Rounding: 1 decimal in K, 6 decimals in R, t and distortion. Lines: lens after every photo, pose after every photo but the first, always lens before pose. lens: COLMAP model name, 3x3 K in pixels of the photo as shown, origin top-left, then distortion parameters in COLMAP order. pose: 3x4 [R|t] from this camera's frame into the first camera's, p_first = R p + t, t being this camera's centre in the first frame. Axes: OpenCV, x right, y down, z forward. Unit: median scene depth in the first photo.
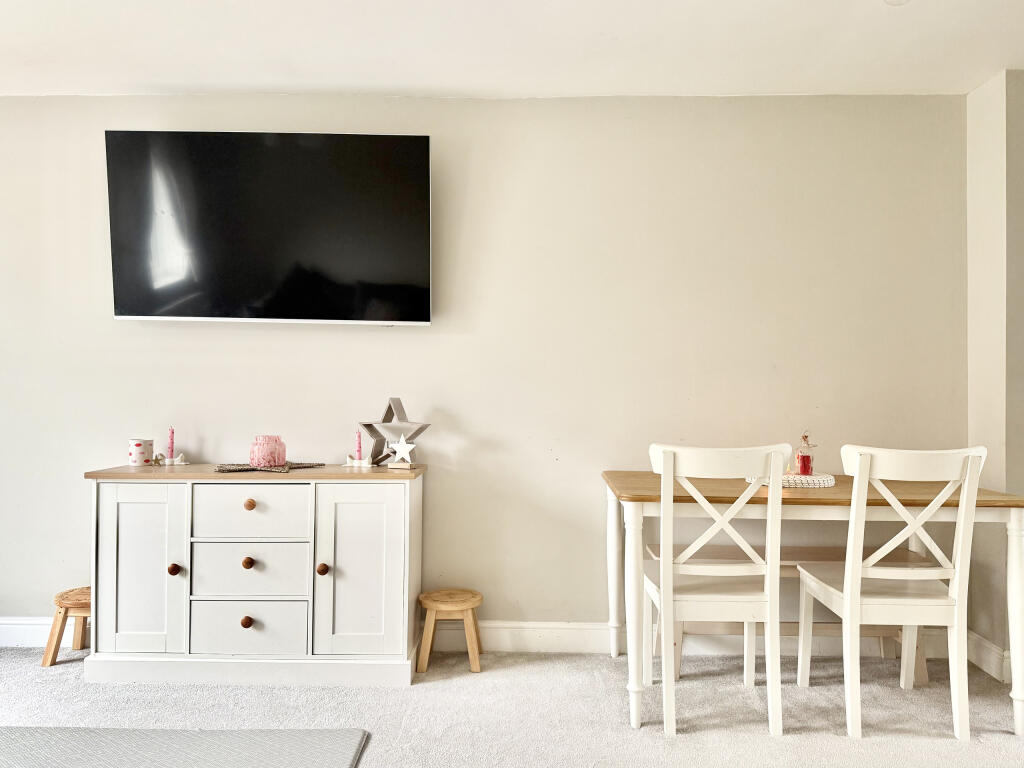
lens RADIAL K [[814.2, 0, 510.7], [0, 814.2, 375.3], [0, 0, 1]] dist [0.012379, -0.025540]
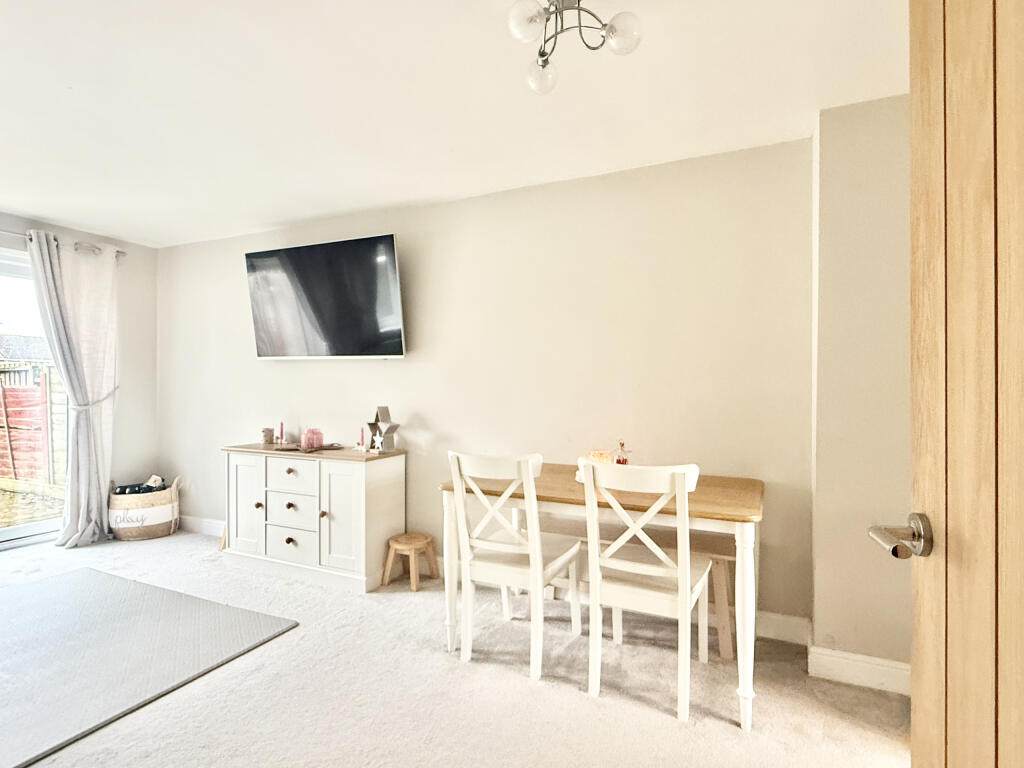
lens RADIAL K [[531.4, 0, 510.0], [0, 531.4, 387.5], [0, 0, 1]] dist [-0.007531, -0.000158]
pose [[0.914792, -0.001523, -0.403922, 0.527975], [0.011276, 0.999699, 0.021768, -0.030009], [0.403767, -0.024468, 0.914534, 0.194074]]
